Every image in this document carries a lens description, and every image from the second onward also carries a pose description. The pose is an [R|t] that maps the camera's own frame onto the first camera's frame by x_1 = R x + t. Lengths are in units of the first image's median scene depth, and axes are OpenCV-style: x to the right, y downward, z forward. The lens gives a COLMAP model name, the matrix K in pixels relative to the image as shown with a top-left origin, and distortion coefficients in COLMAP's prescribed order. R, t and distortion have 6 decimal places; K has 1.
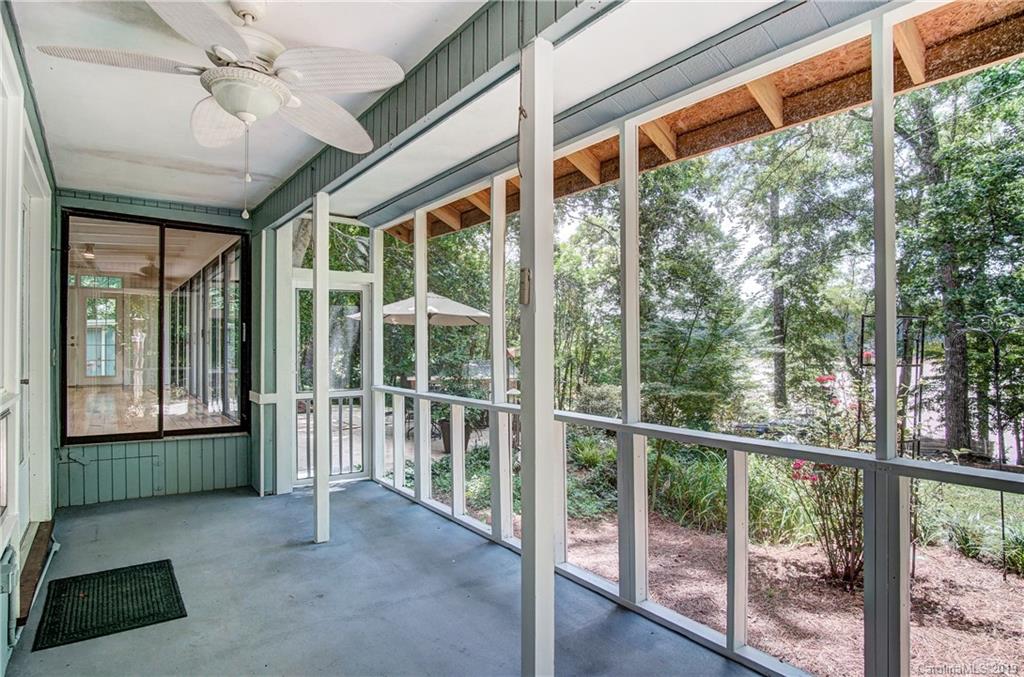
lens RADIAL K [[567.6, 0, 507.7], [0, 567.6, 339.3], [0, 0, 1]] dist [-0.025614, 0.002049]
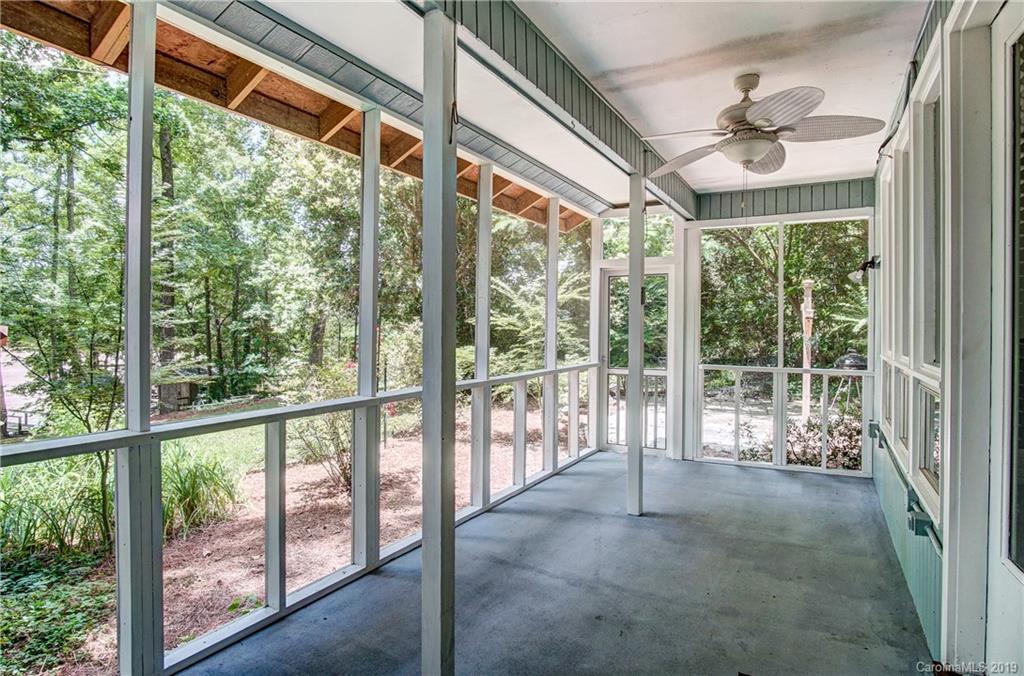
lens RADIAL K [[567.6, 0, 507.5], [0, 567.6, 332.9], [0, 0, 1]] dist [-0.025614, 0.002049]
pose [[-0.413778, -0.011297, 0.910308, -0.937097], [-0.007413, 0.999932, 0.009040, 0.020840], [-0.910348, -0.003007, -0.413833, 1.330033]]
